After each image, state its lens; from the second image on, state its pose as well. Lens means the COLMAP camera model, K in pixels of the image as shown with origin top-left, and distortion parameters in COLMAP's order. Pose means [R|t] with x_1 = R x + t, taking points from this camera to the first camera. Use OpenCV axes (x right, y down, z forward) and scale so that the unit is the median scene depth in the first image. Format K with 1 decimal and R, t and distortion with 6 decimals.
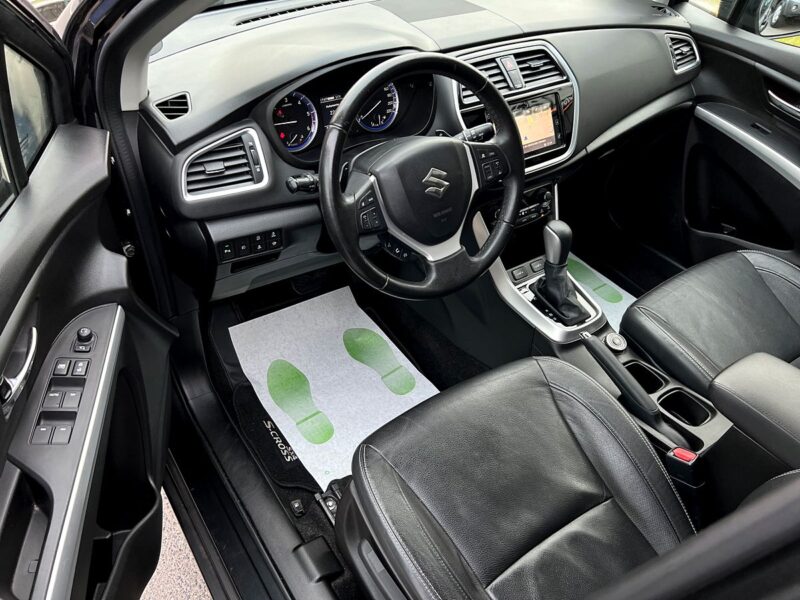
lens RADIAL K [[627.7, 0, 397.5], [0, 627.7, 303.1], [0, 0, 1]] dist [0.071175, -0.110223]
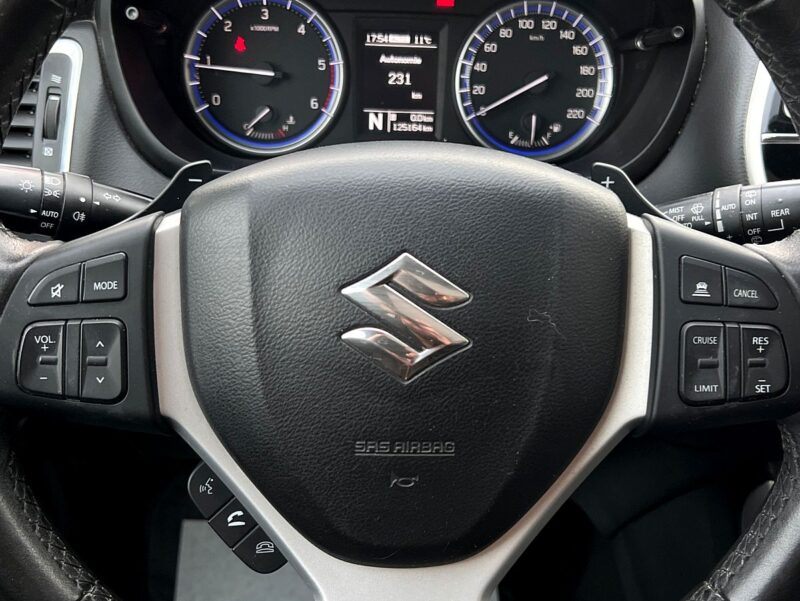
lens RADIAL K [[864.8, 0, 400.0], [0, 864.8, 300.5], [0, 0, 1]] dist [0.150693, -0.479339]
pose [[0.837420, 0.265660, -0.477653, 0.161208], [-0.347978, 0.933063, -0.091126, -0.129750], [0.421472, 0.242523, 0.873810, 0.558867]]
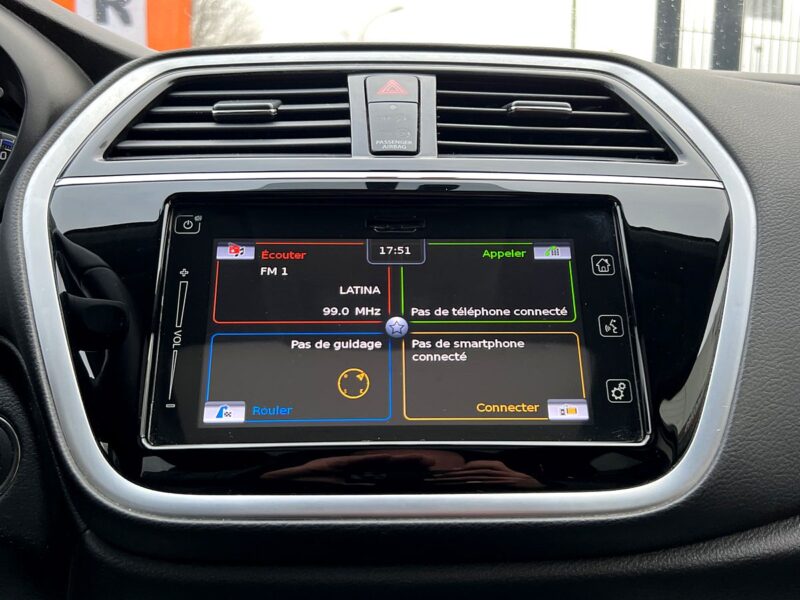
lens RADIAL K [[762.7, 0, 400.0], [0, 762.7, 300.0], [0, 0, 1]] dist [0.075180, -0.180896]
pose [[0.838202, 0.006515, -0.545321, 0.343309], [-0.319507, 0.816217, -0.481357, -0.158460], [0.441965, 0.577709, 0.686236, 0.827820]]
